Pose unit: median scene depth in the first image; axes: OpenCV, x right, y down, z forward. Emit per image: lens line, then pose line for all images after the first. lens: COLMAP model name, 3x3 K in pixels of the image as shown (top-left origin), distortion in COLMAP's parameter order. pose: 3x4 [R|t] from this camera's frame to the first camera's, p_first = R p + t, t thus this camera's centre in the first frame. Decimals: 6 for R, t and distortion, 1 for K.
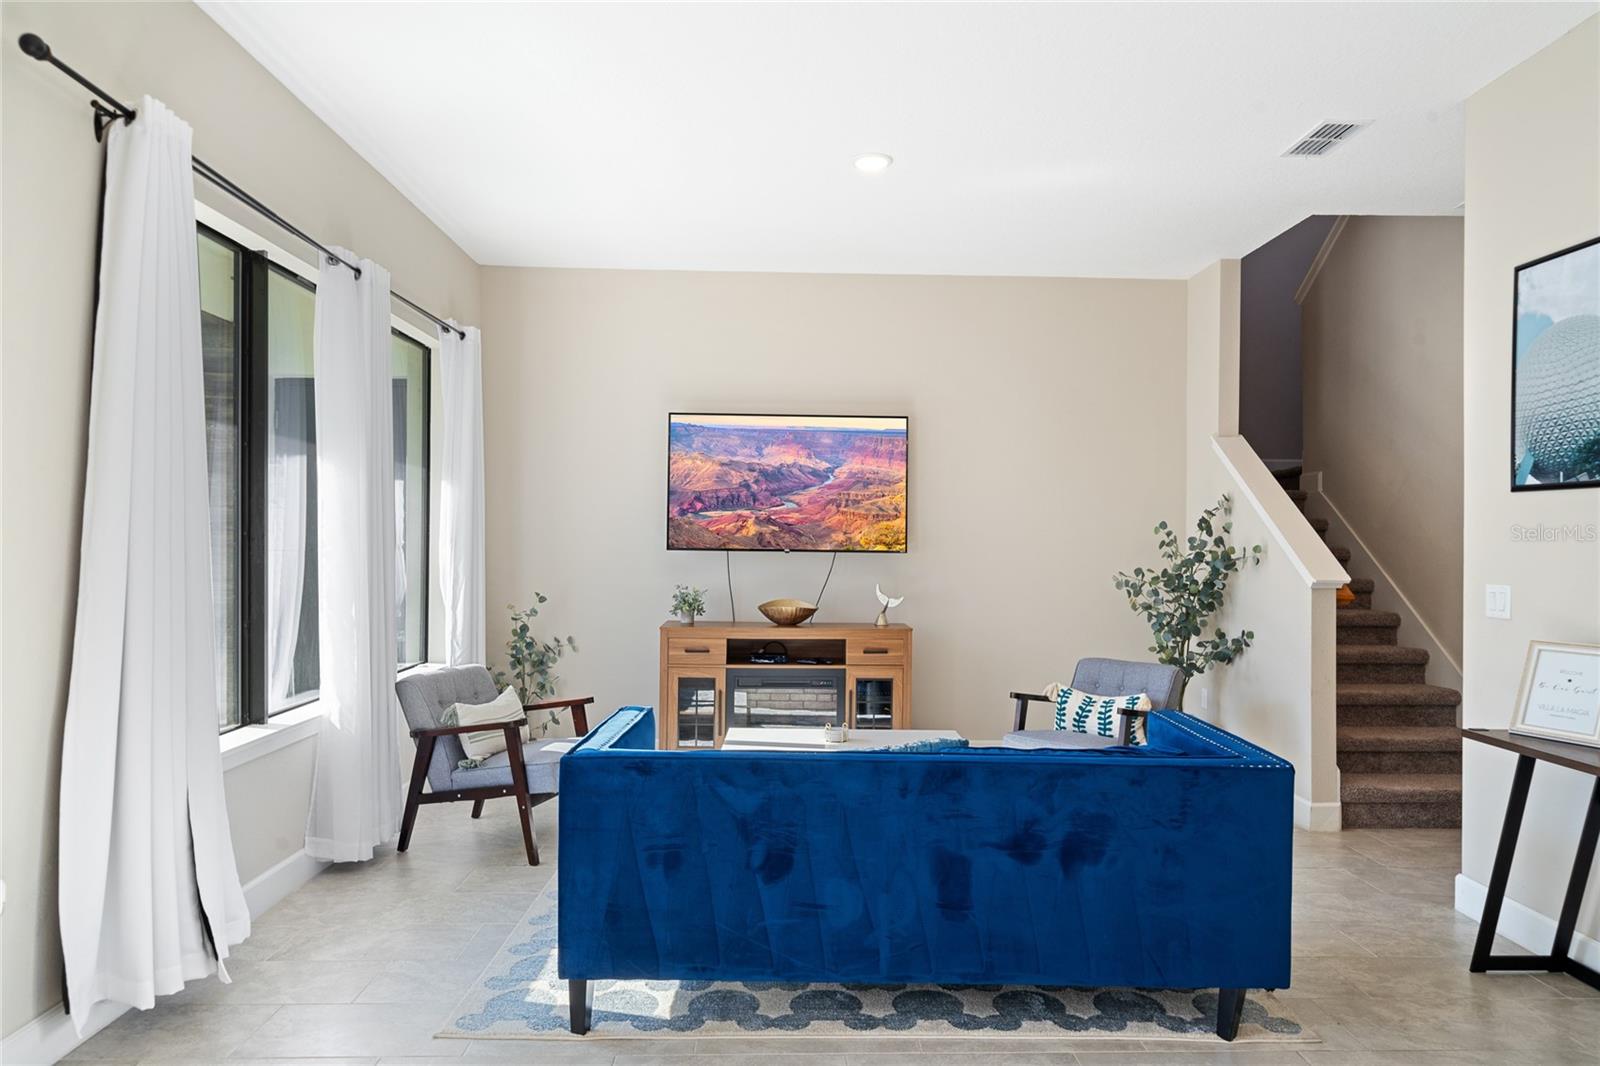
lens RADIAL K [[989.8, 0, 804.1], [0, 989.8, 547.7], [0, 0, 1]] dist [-0.001412, 0.001106]
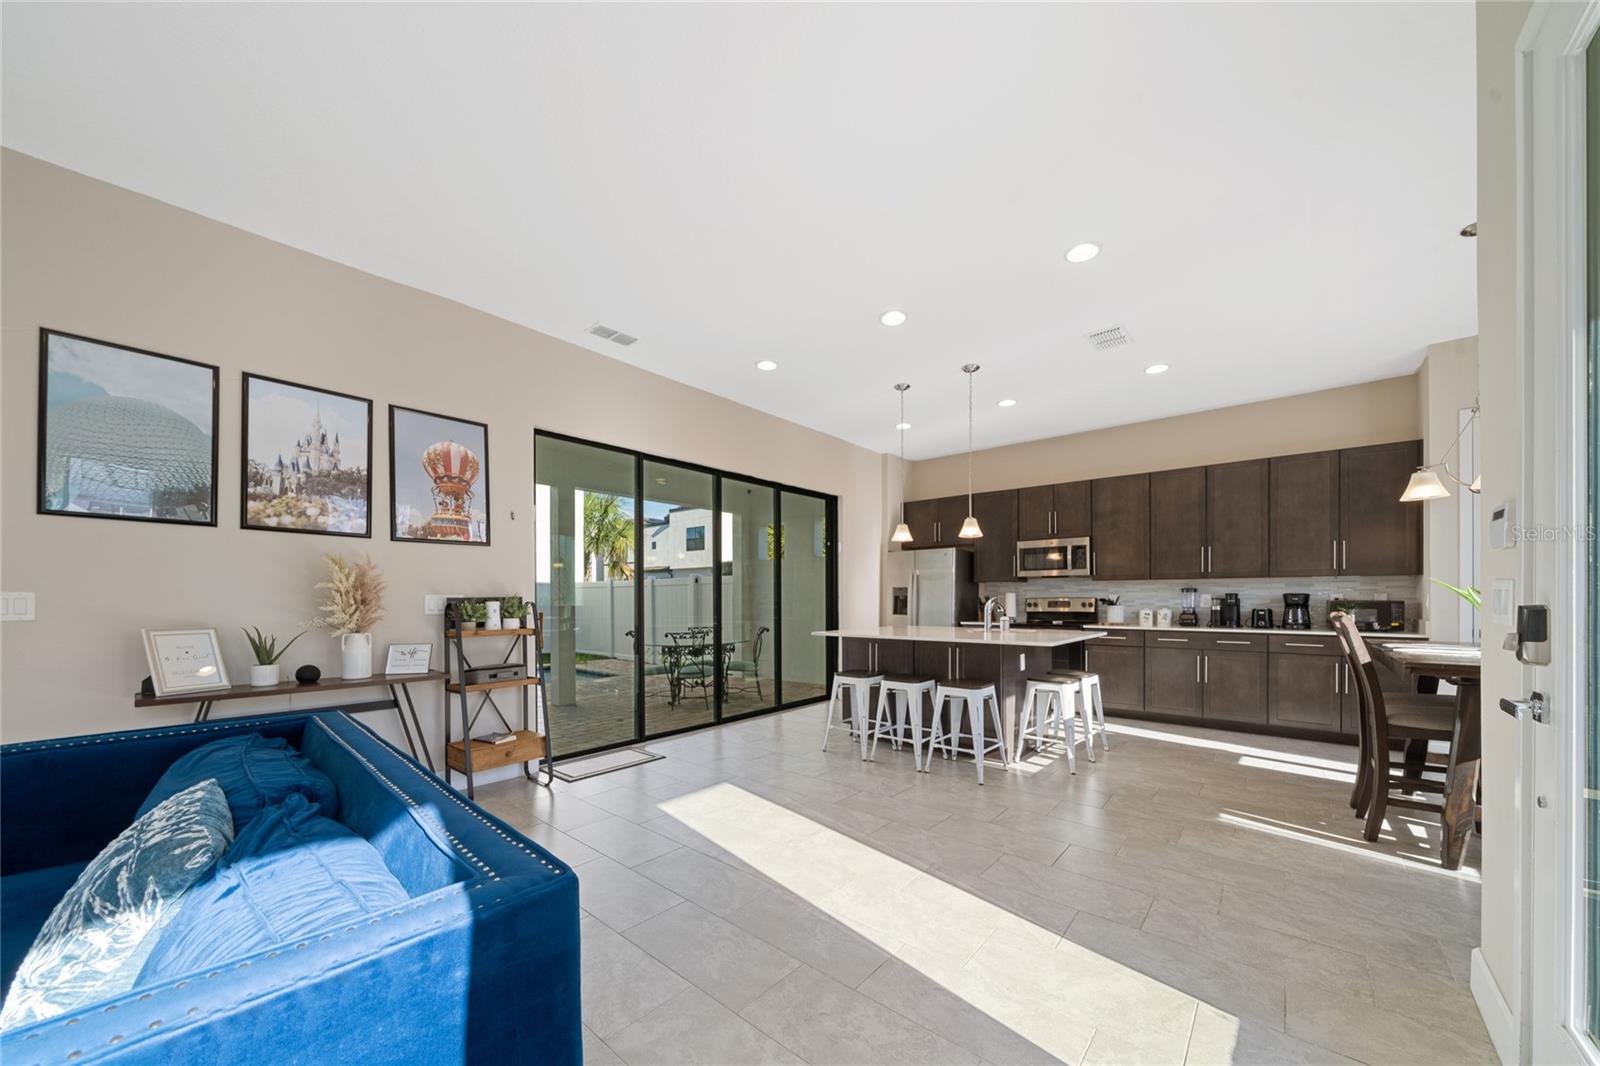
lens RADIAL K [[573.9, 0, 800.6], [0, 573.9, 597.2], [0, 0, 1]] dist [-0.001424, -0.000084]
pose [[-0.737719, -0.007063, 0.675071, -0.282561], [-0.002777, 0.999969, 0.007427, 0.024032], [-0.675103, 0.003604, -0.737715, 0.575198]]
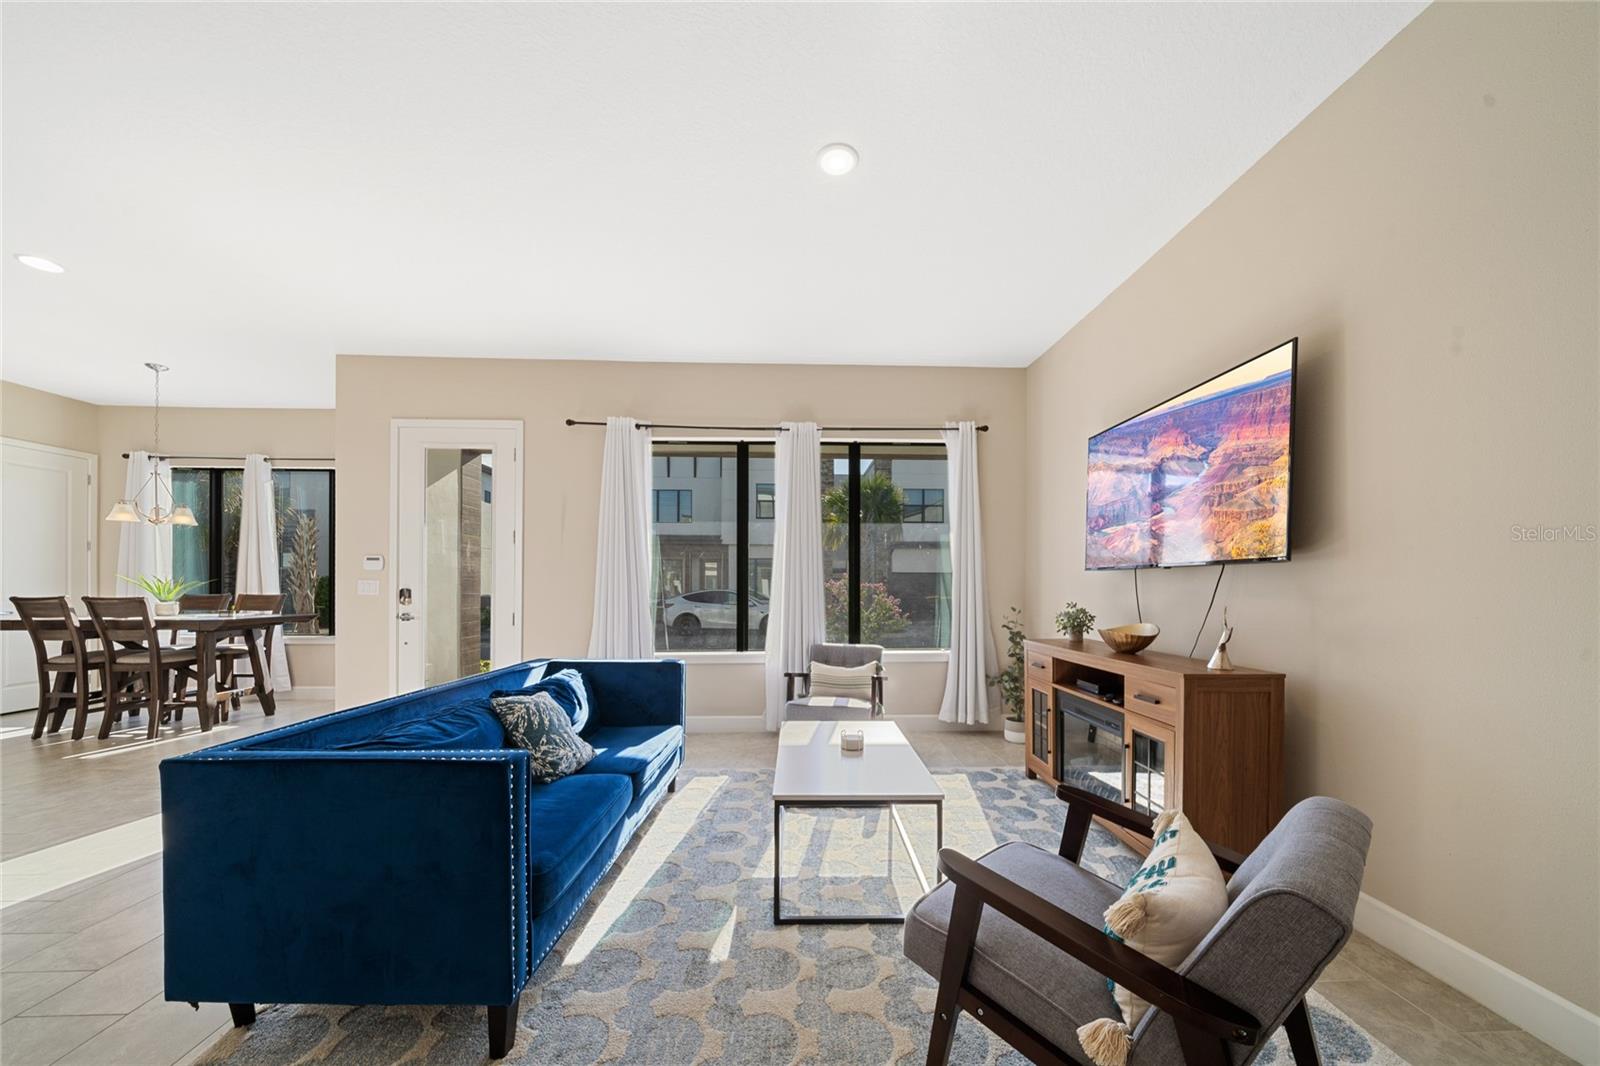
lens RADIAL K [[573.5, 0, 807.0], [0, 573.5, 581.1], [0, 0, 1]] dist [-0.000674, -0.000134]
pose [[-0.000573, -0.007065, -0.999975, 0.516011], [-0.004965, 0.999963, -0.007062, 0.021032], [0.999988, 0.004960, -0.000608, 0.784574]]
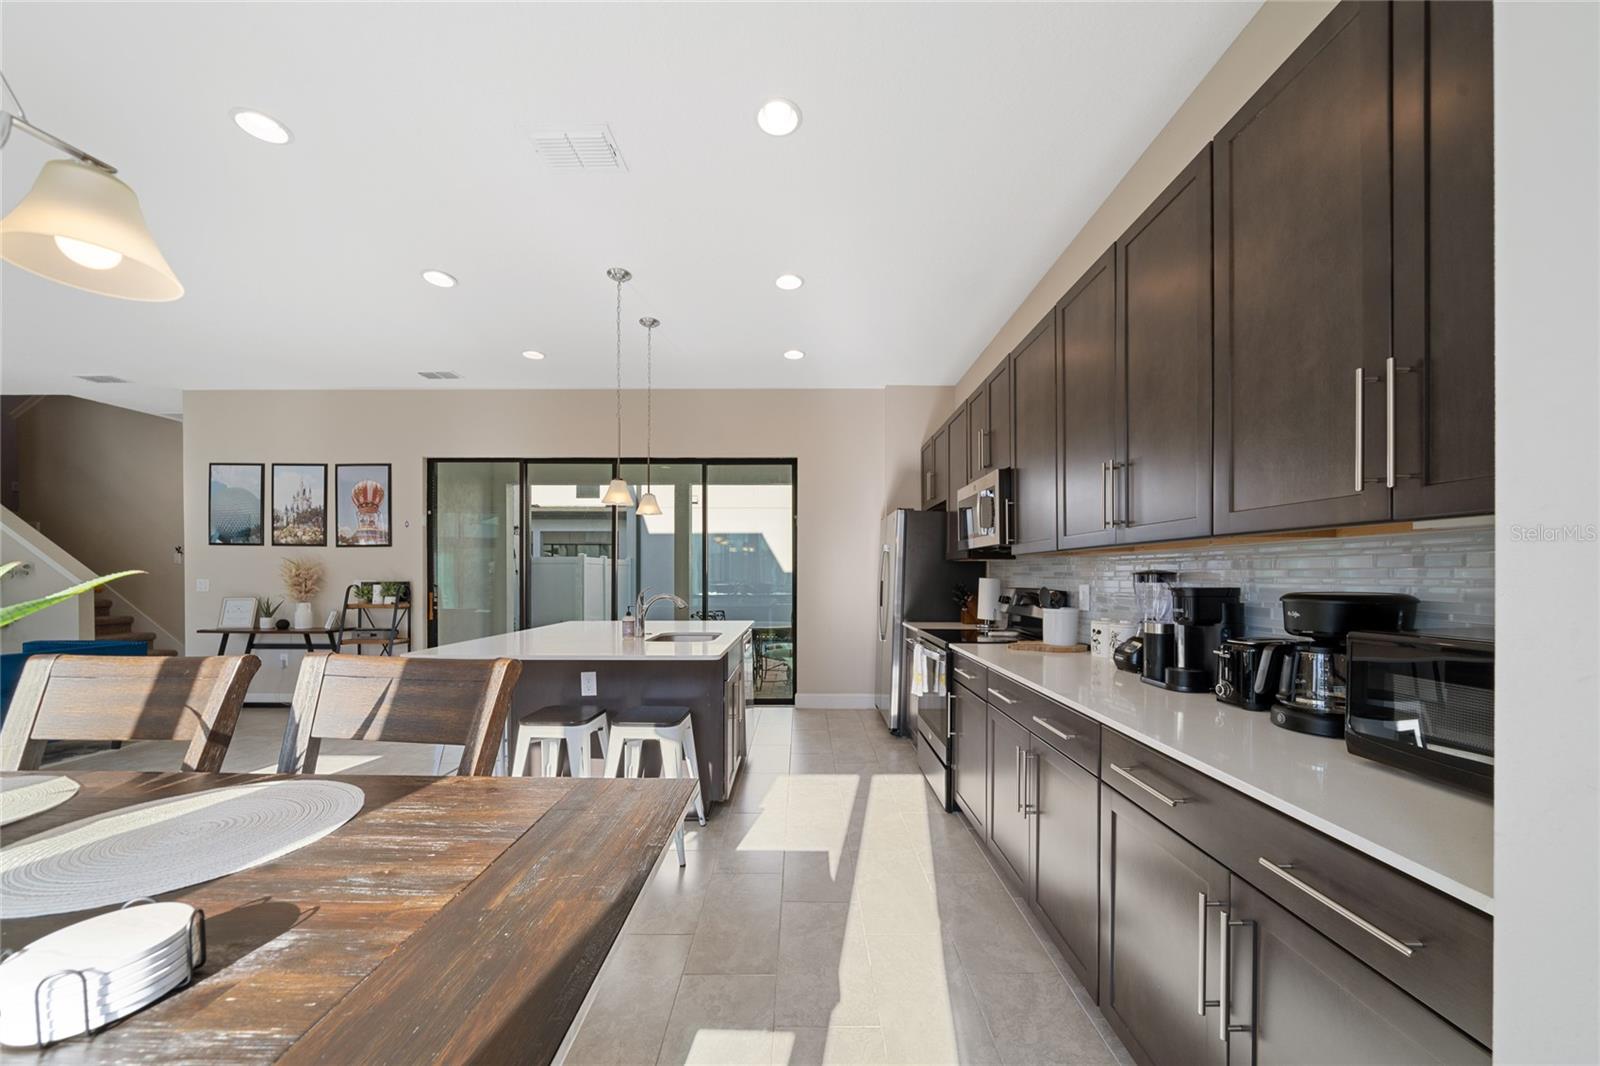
lens RADIAL K [[569.1, 0, 800.3], [0, 569.1, 571.9], [0, 0, 1]] dist [-0.001916, -0.000253]
pose [[0.040276, -0.005745, 0.999172, -0.512797], [0.003701, 0.999977, 0.005601, 0.010160], [-0.999182, 0.003472, 0.040296, -0.453749]]
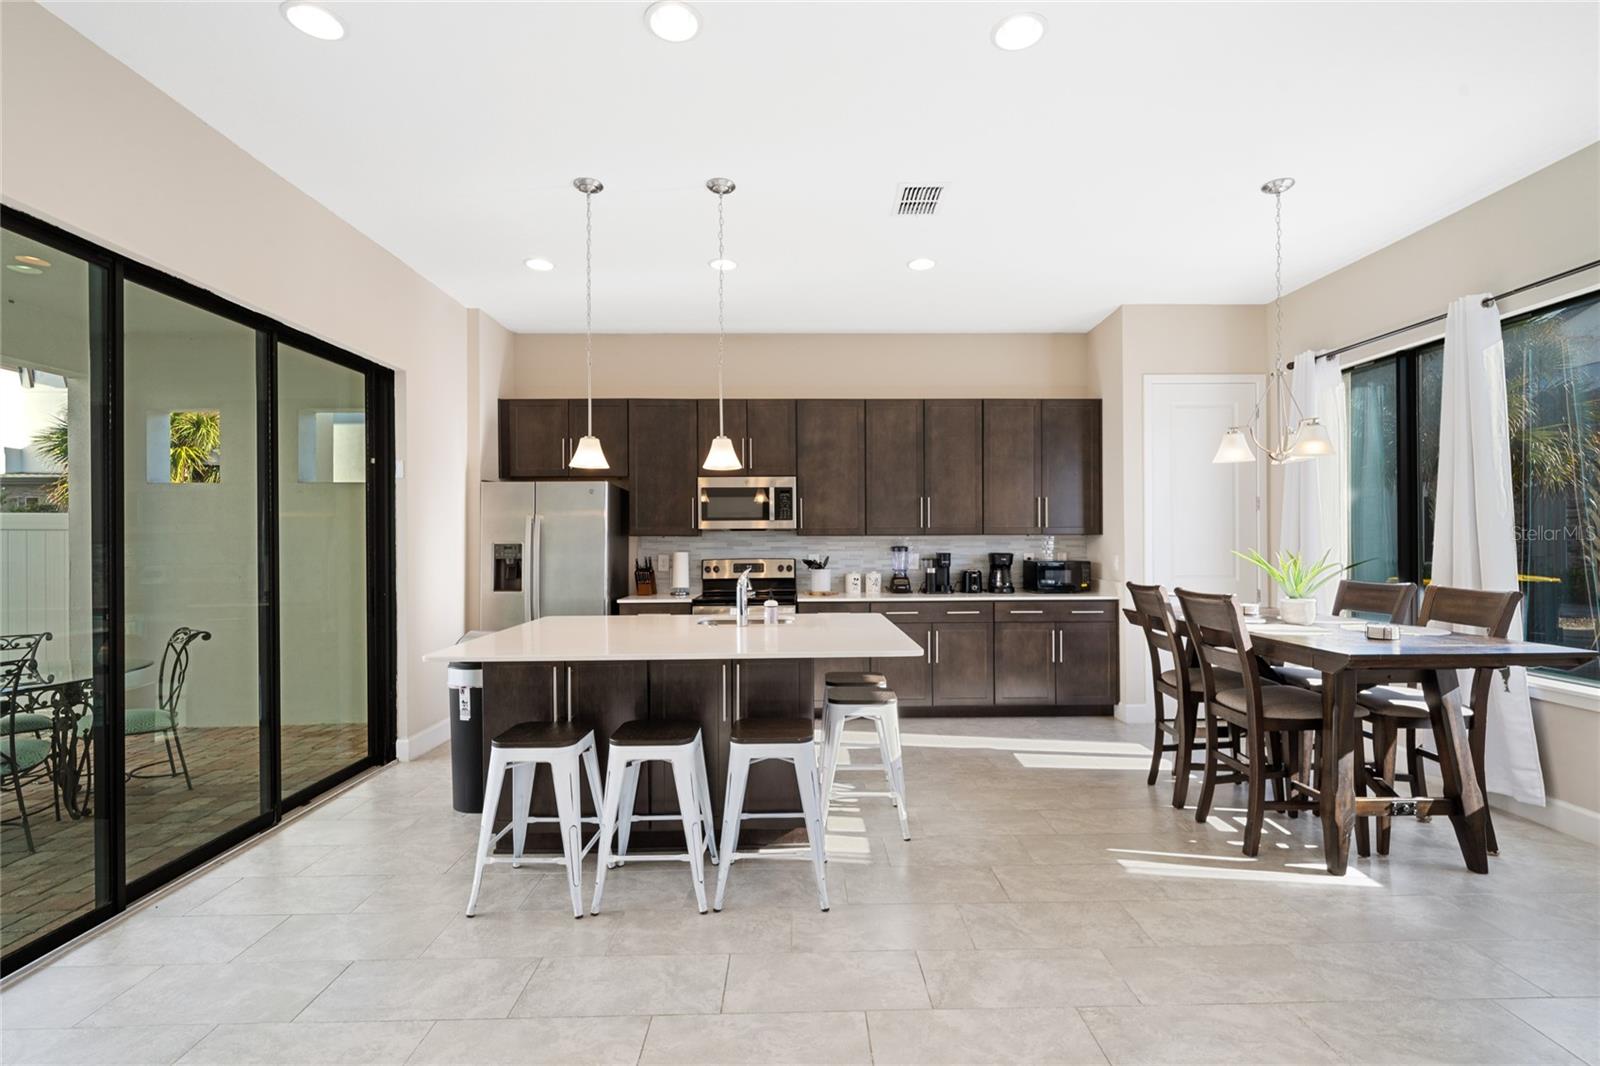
lens RADIAL K [[732.1, 0, 805.7], [0, 732.1, 538.3], [0, 0, 1]] dist [-0.001119, 0.000017]
pose [[-0.999902, -0.003137, 0.013609, 0.028756], [-0.003112, 0.999993, 0.001917, -0.000471], [-0.013615, 0.001874, -0.999906, 0.419161]]
